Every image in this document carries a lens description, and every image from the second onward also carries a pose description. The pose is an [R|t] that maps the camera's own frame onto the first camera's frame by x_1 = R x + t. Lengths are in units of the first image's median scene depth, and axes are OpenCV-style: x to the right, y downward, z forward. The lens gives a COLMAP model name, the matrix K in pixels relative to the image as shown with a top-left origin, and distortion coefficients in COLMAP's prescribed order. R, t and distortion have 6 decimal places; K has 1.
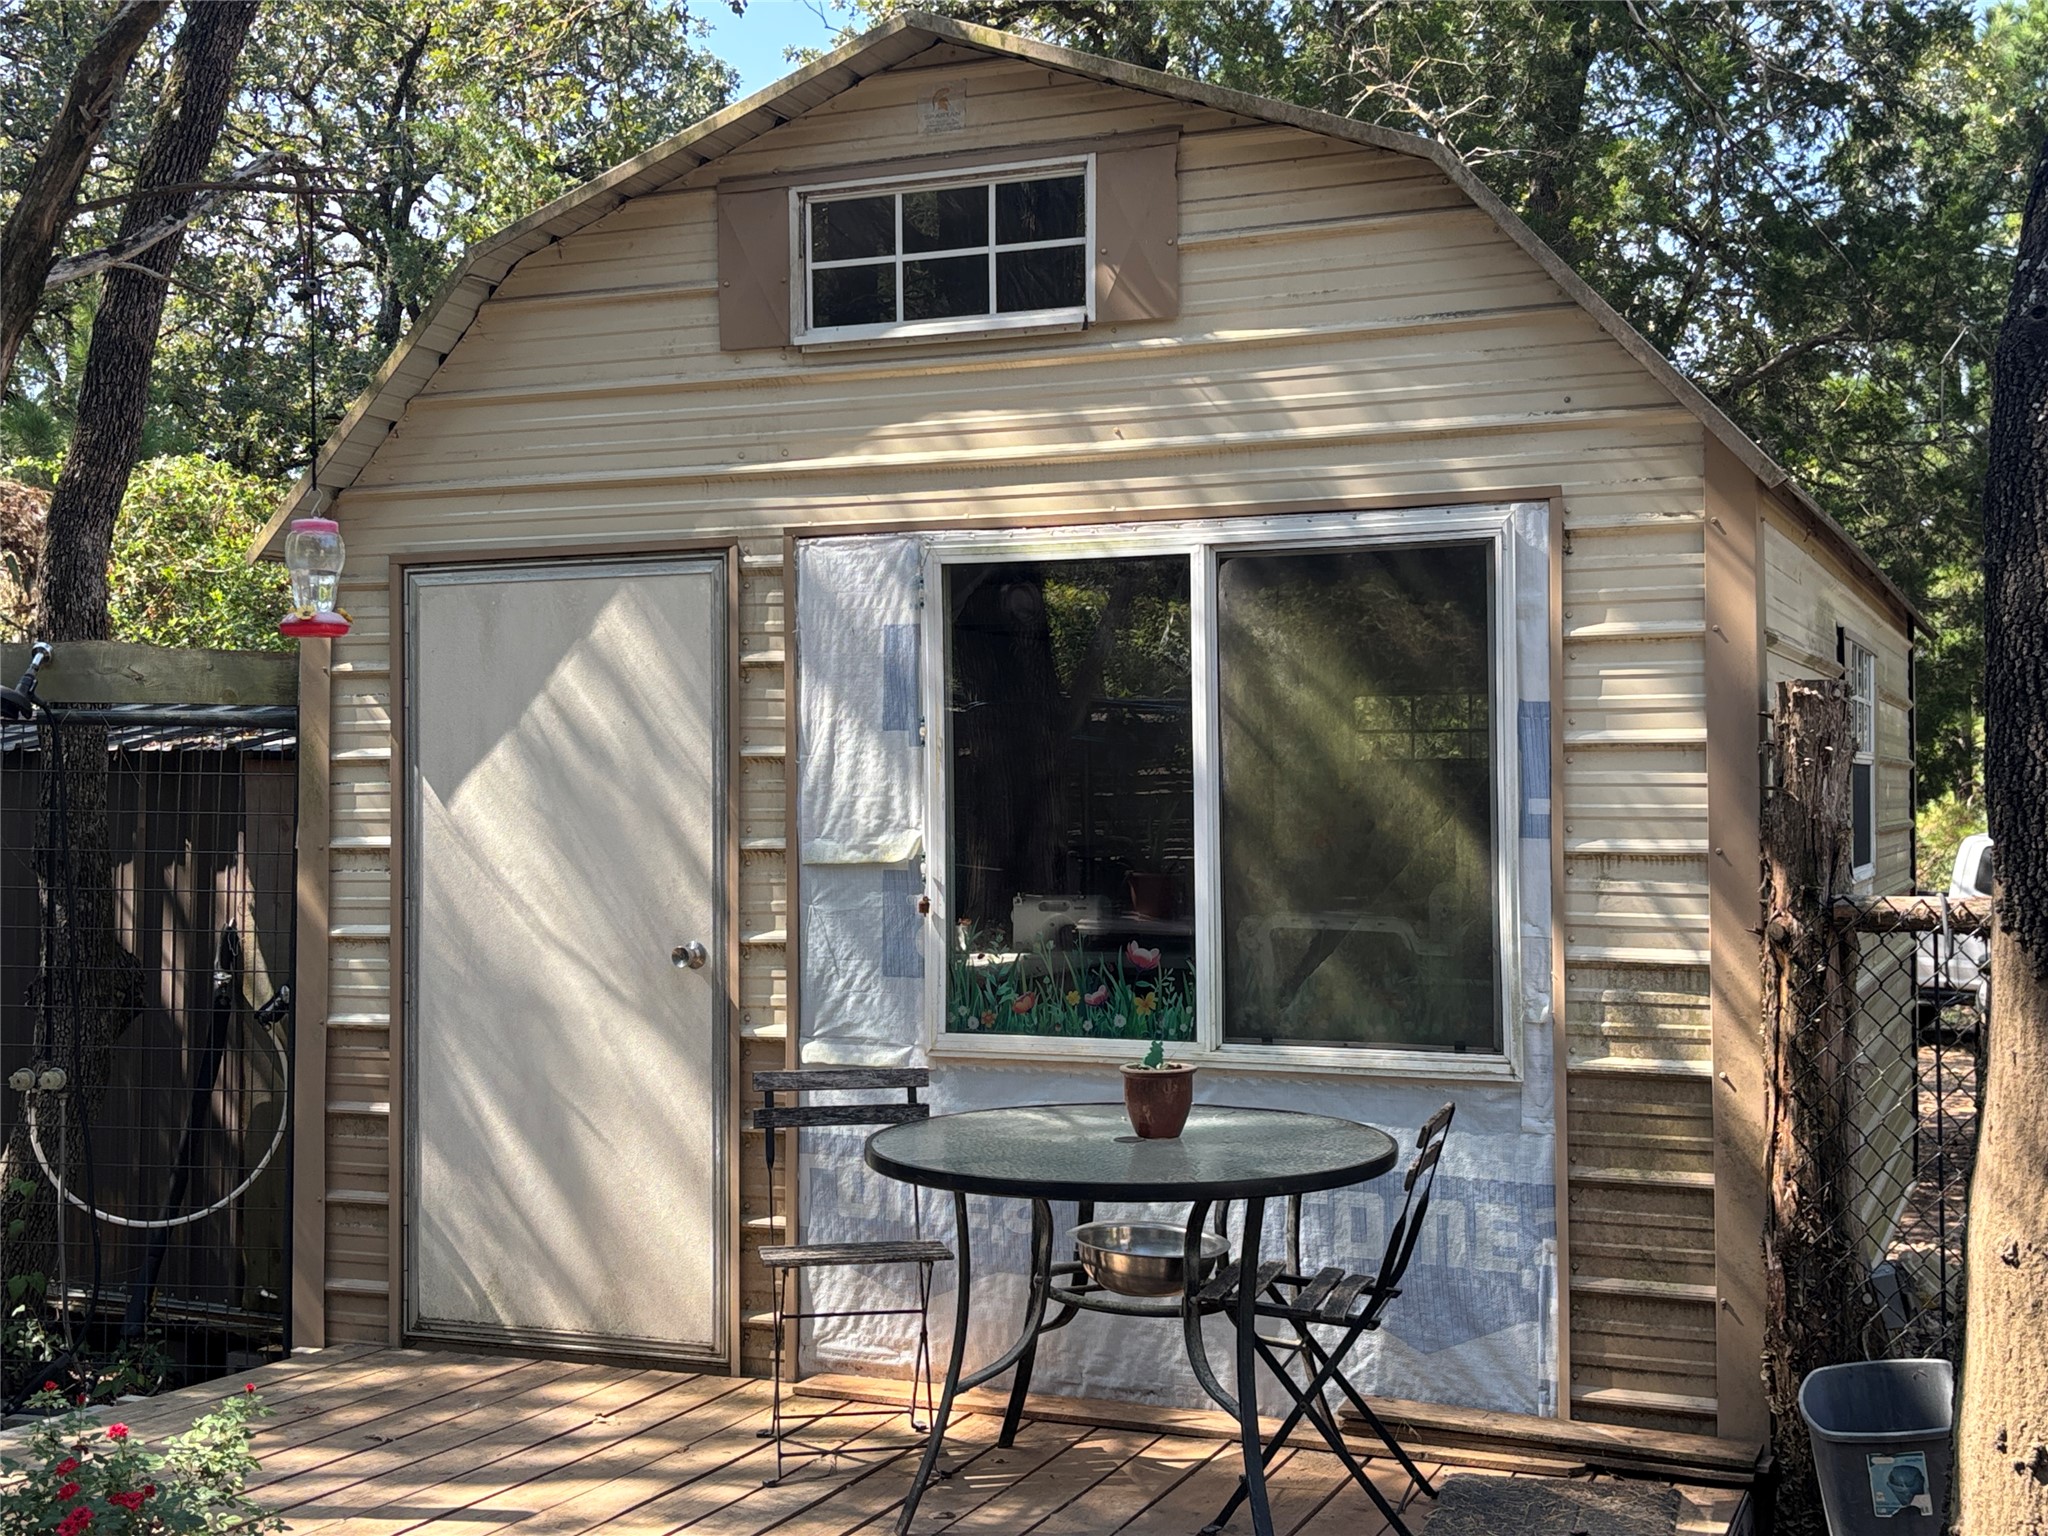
lens RADIAL K [[2571.8, 0, 1024.0], [0, 2571.8, 768.0], [0, 0, 1]] dist [0.162886, -0.599297]
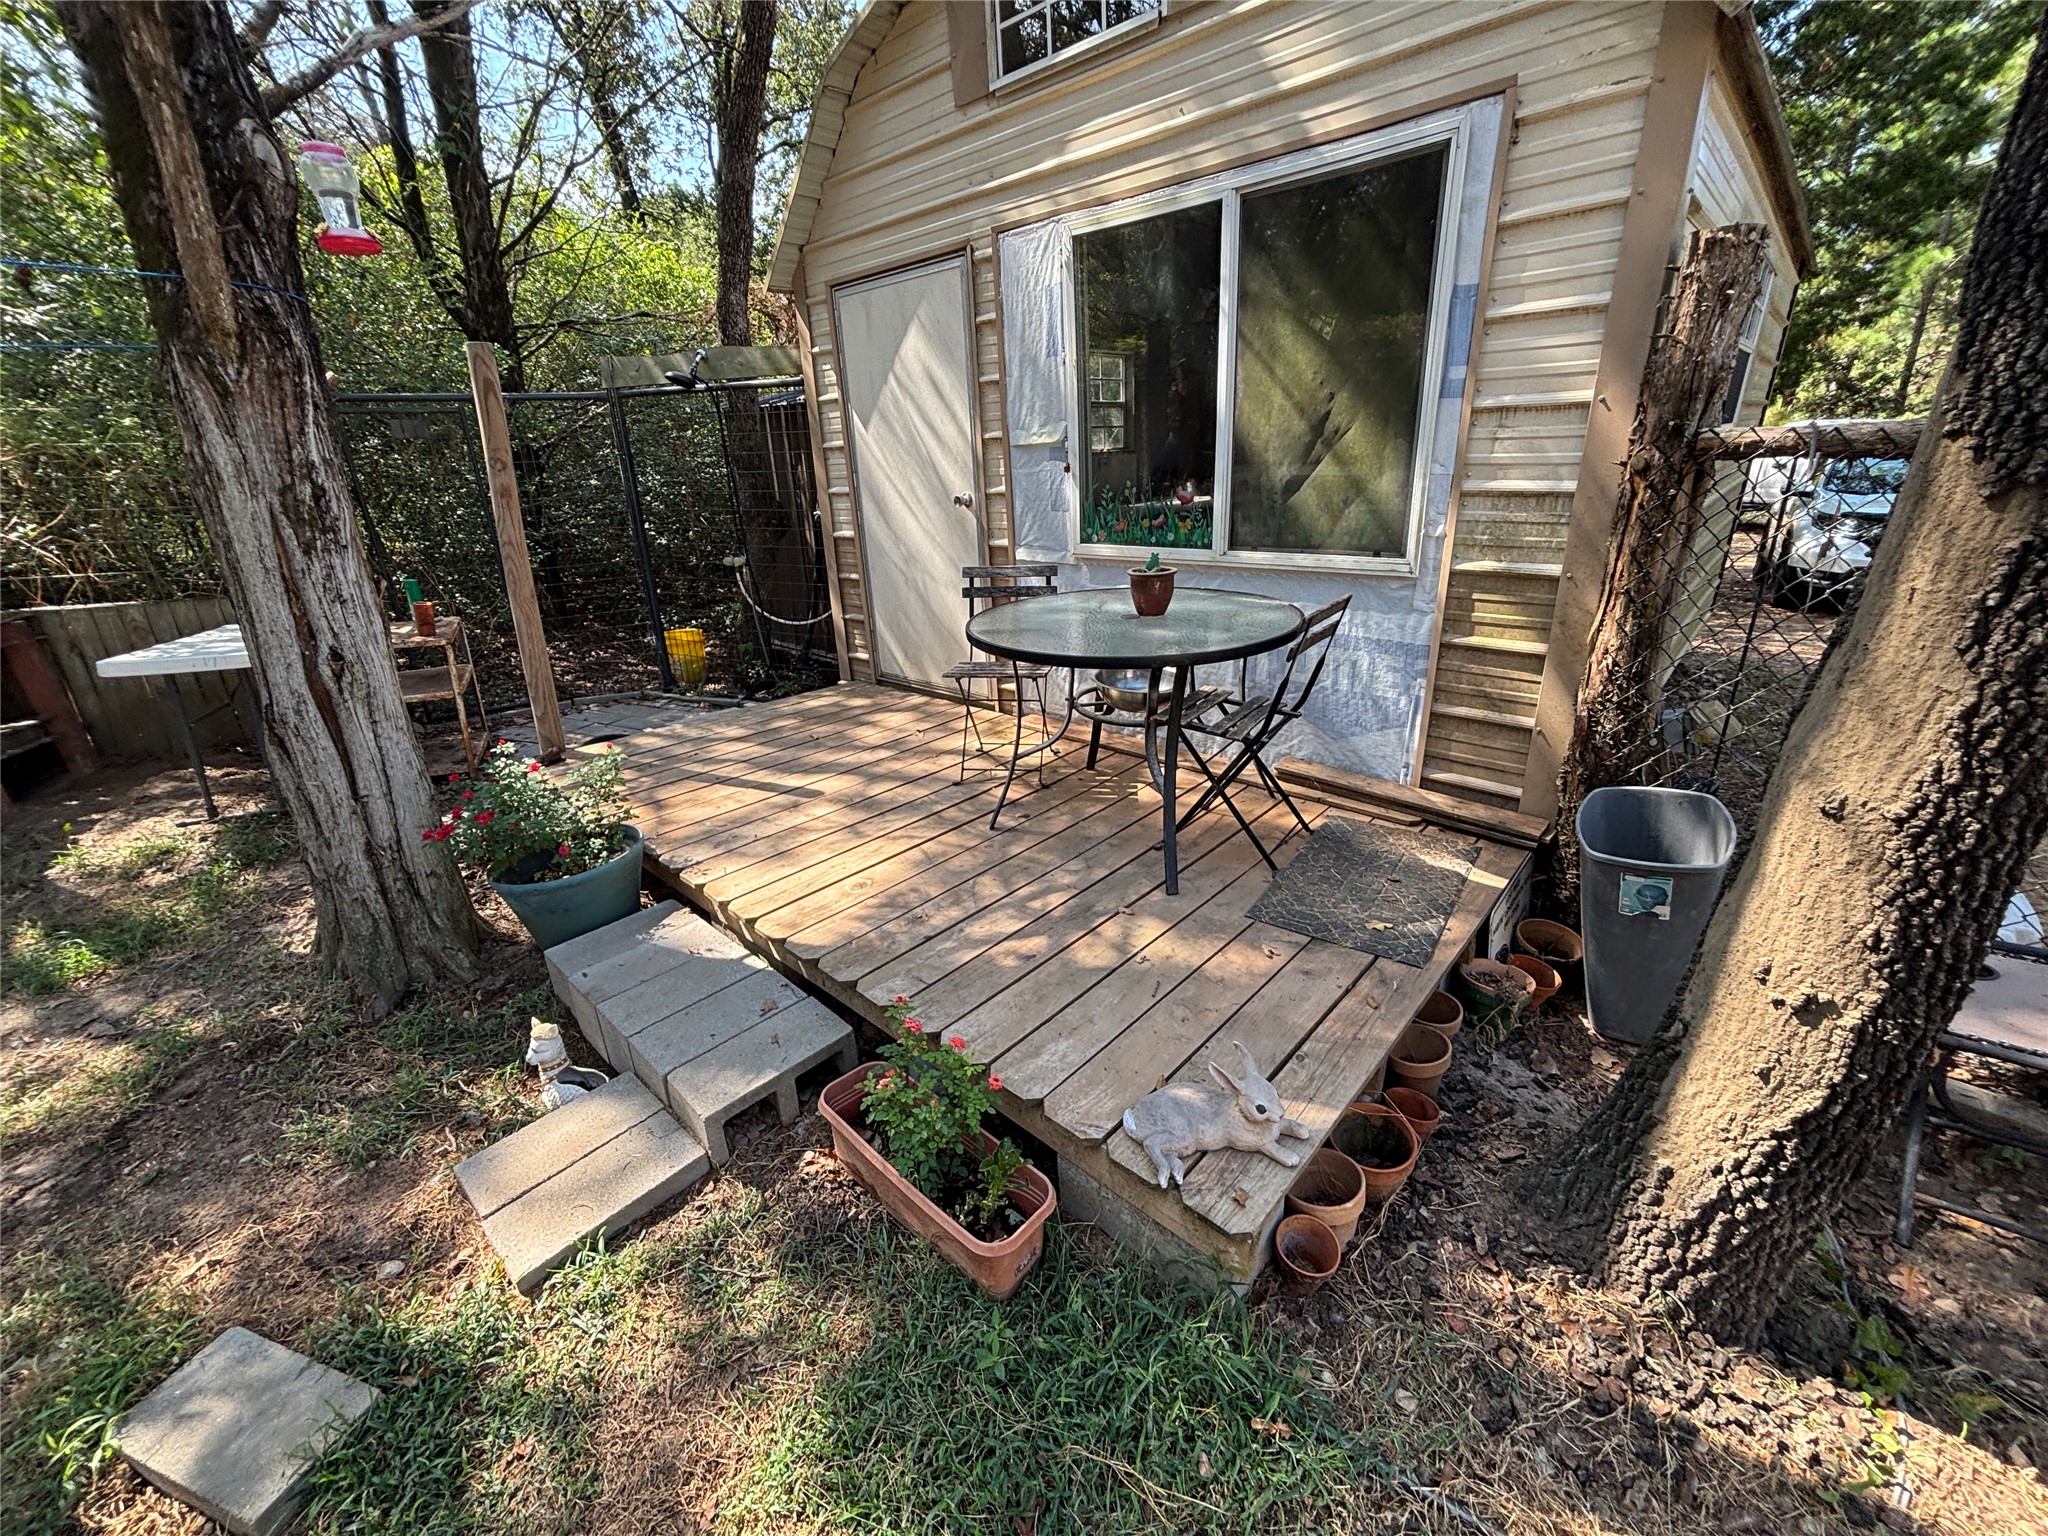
lens RADIAL K [[815.4, 0, 1024.0], [0, 815.4, 768.0], [0, 0, 1]] dist [-0.000671, 0.000845]
pose [[0.935877, 0.091649, -0.340198, 0.150875], [0.044906, 0.926673, 0.373177, 0.037322], [0.349454, -0.364525, 0.863136, 0.475309]]
